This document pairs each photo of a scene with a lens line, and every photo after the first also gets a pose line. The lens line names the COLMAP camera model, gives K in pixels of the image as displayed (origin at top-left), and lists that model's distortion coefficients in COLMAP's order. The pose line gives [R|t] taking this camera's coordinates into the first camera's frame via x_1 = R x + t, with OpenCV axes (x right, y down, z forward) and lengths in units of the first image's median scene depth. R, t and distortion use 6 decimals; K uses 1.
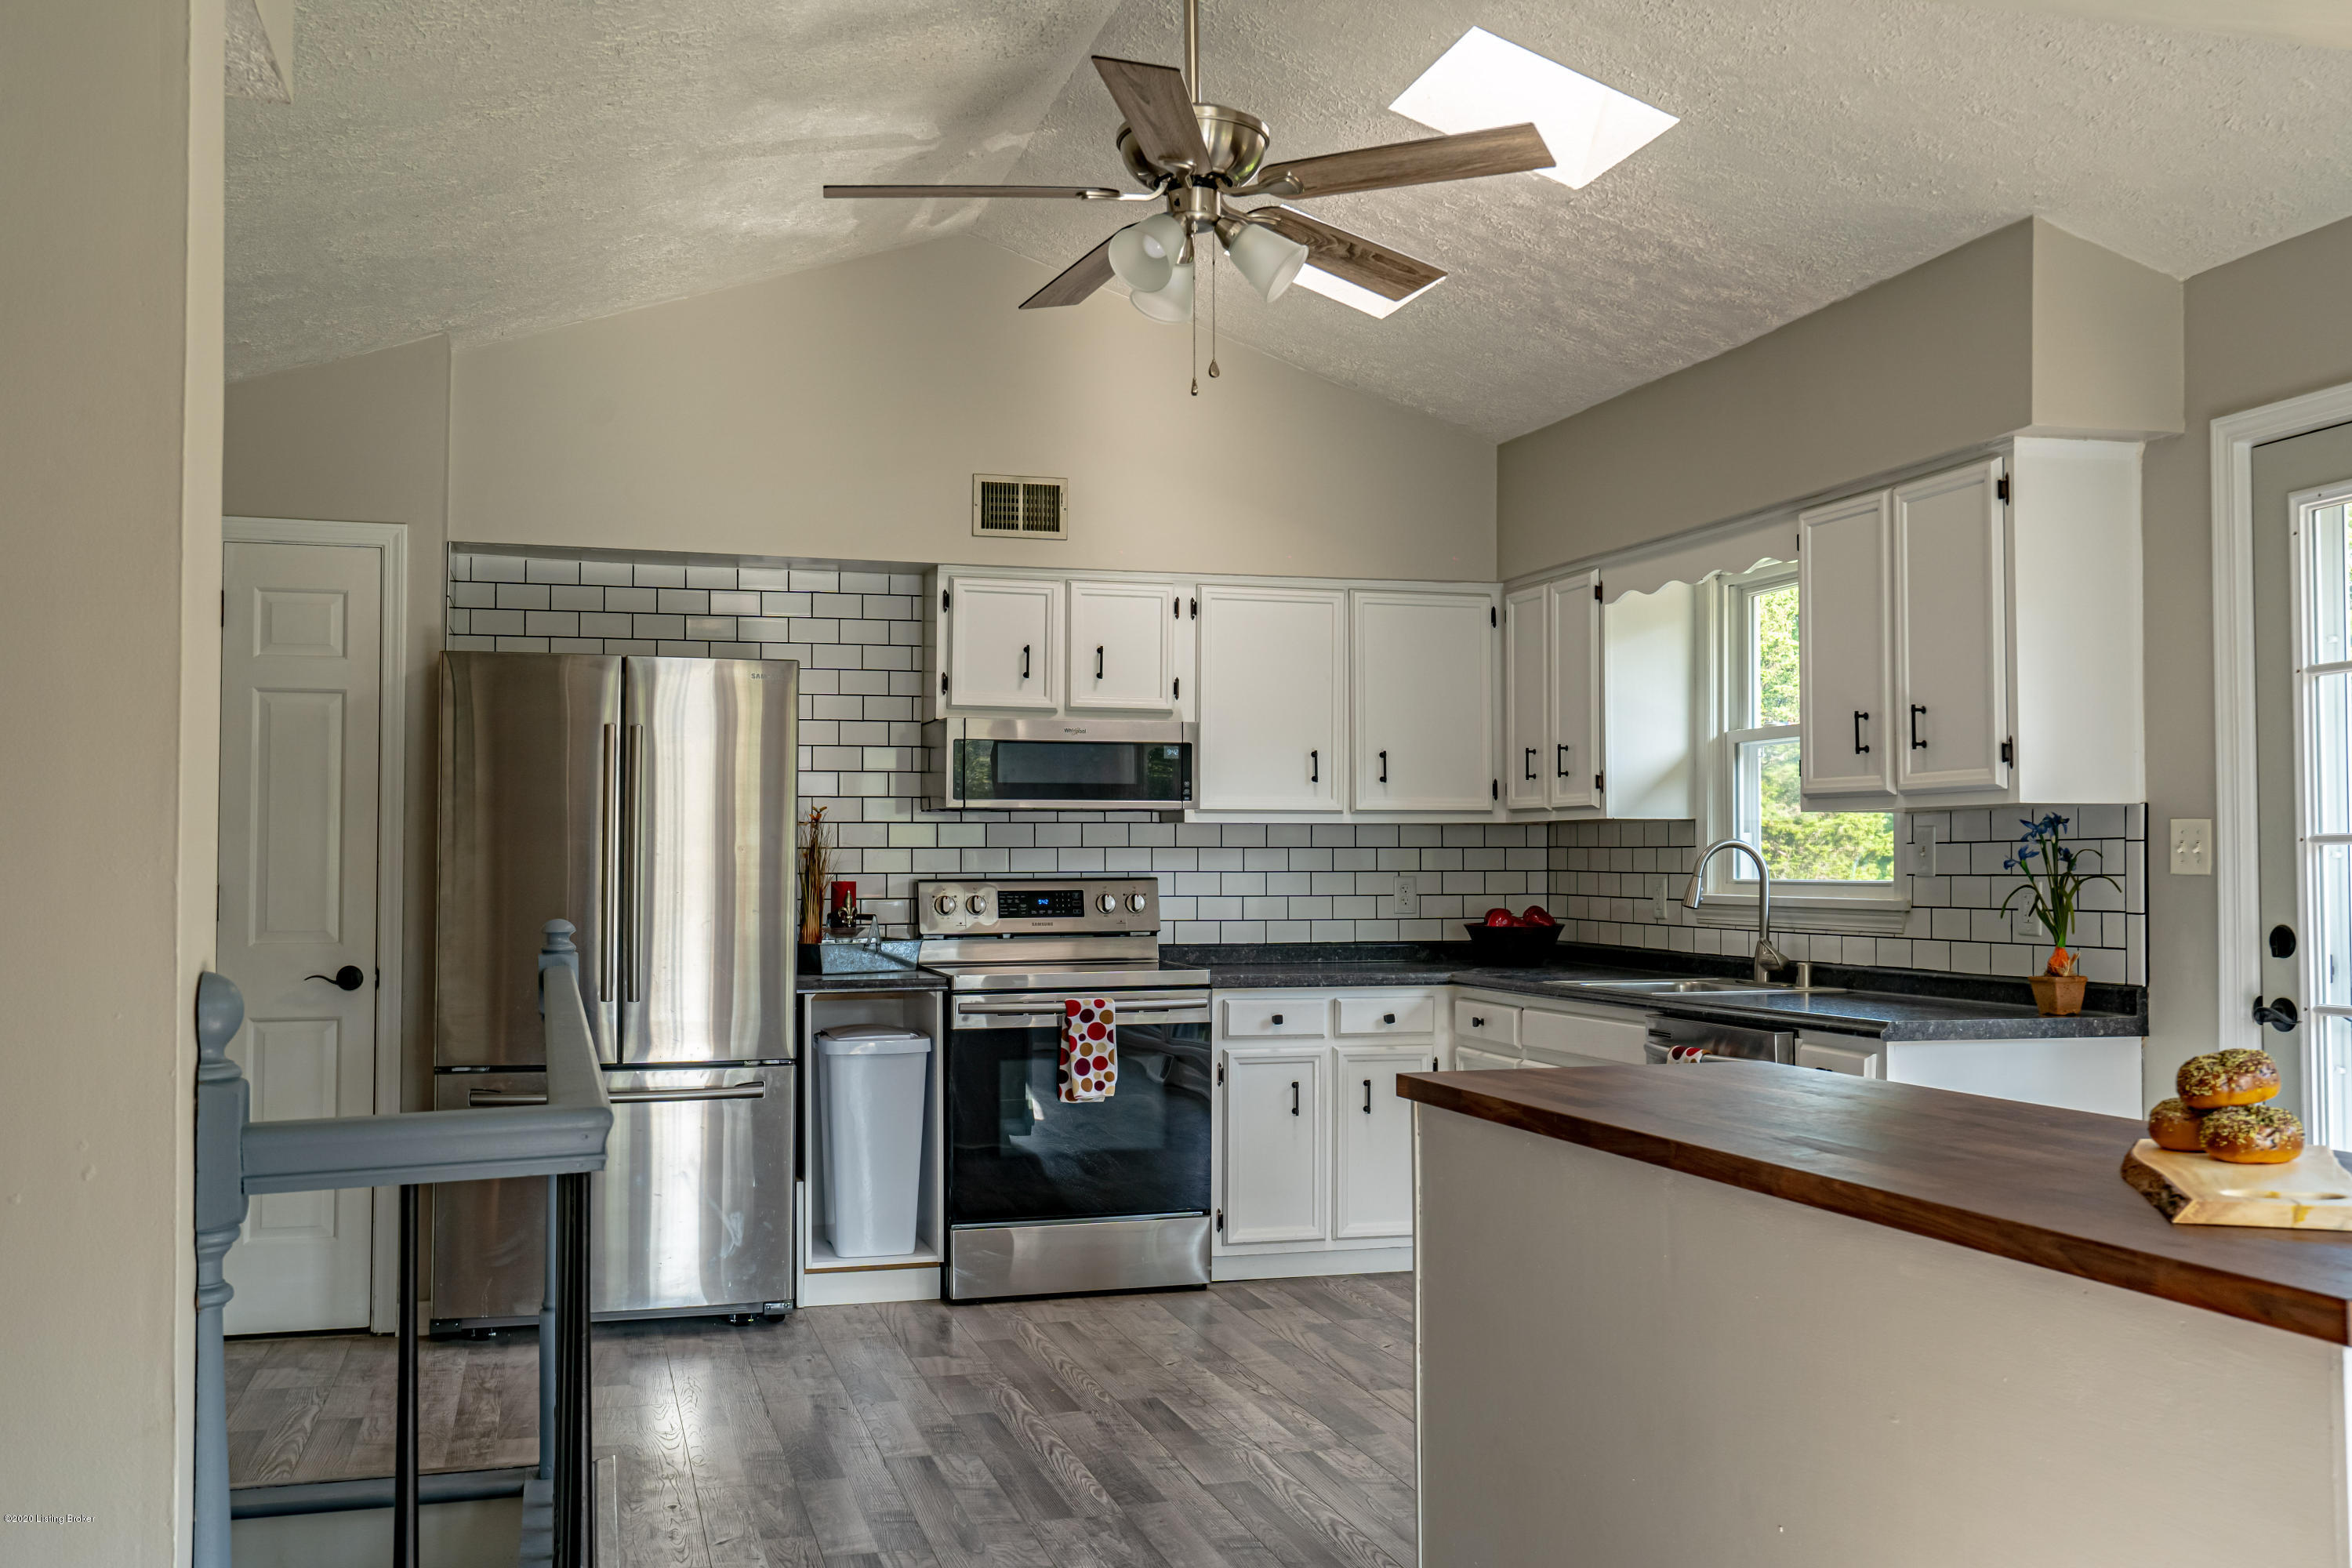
lens RADIAL K [[2171.2, 0, 1208.2], [0, 2171.2, 797.2], [0, 0, 1]] dist [0.008646, 0.000000]
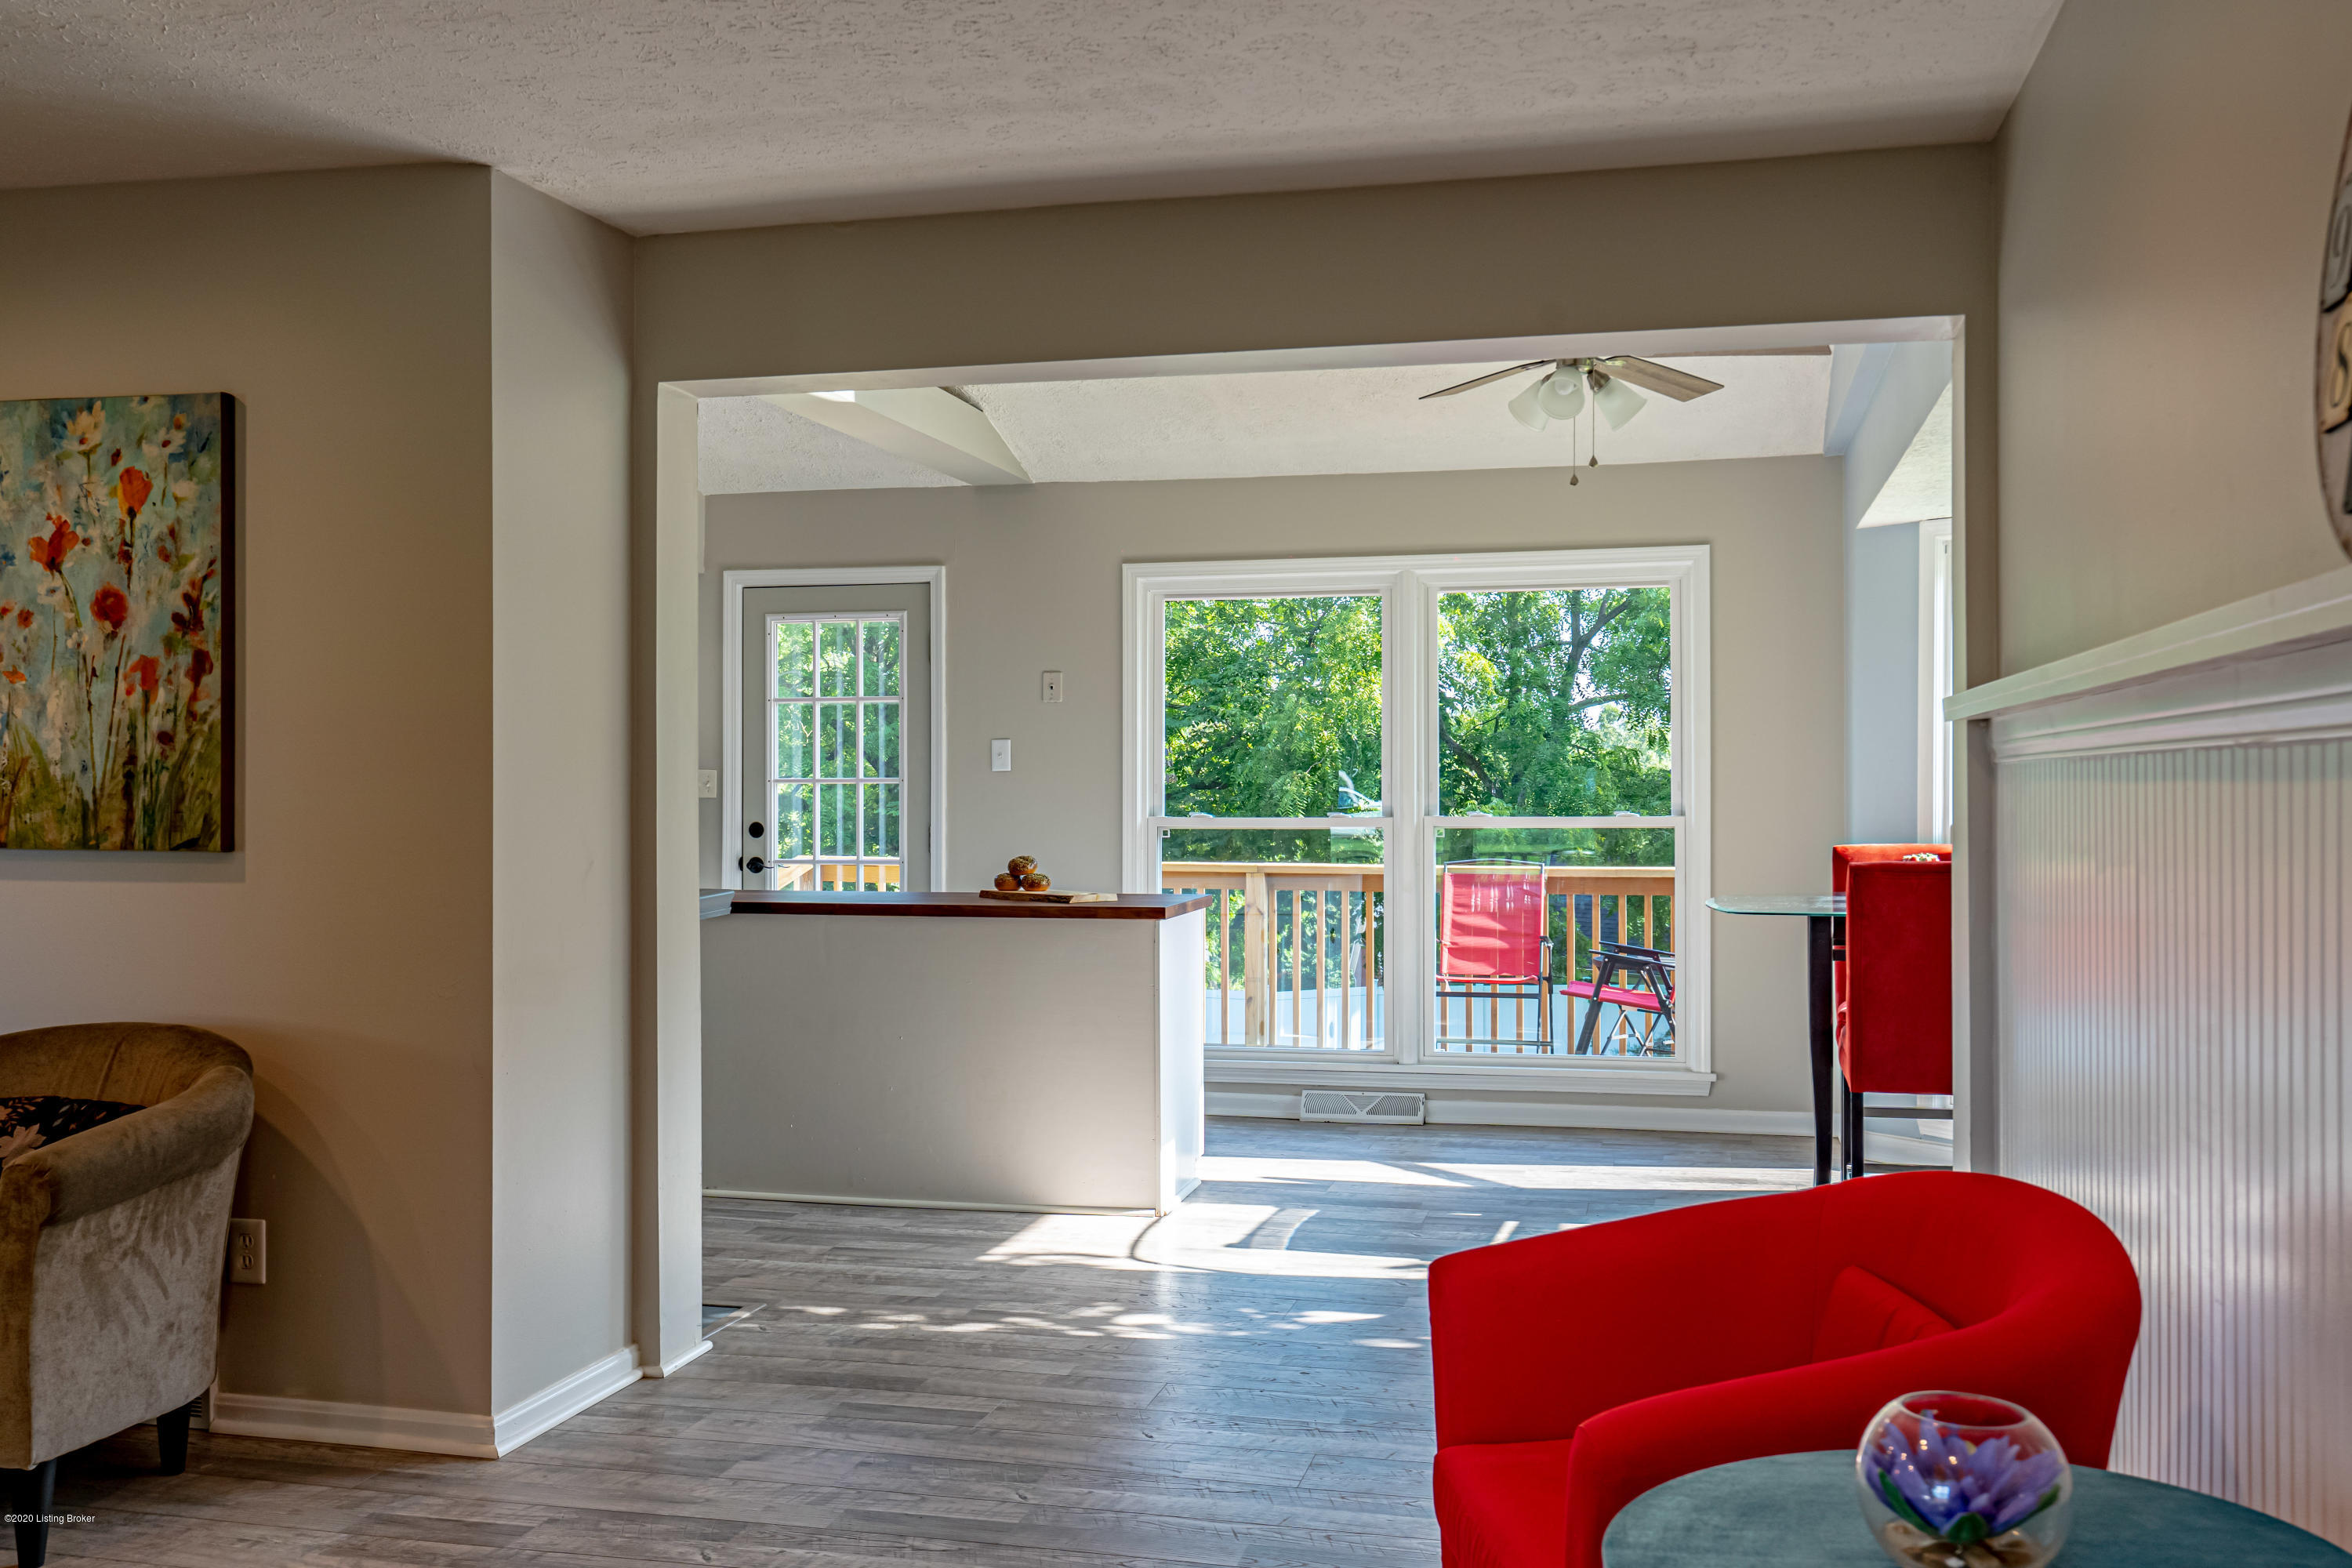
lens RADIAL K [[2098.1, 0, 1210.9], [0, 2098.1, 763.8], [0, 0, 1]] dist [0.007576, -0.012258]
pose [[0.490661, 0.016984, 0.871185, -0.772129], [-0.028992, 0.999575, -0.003158, -0.002350], [-0.870868, -0.023708, 0.490945, -0.263545]]
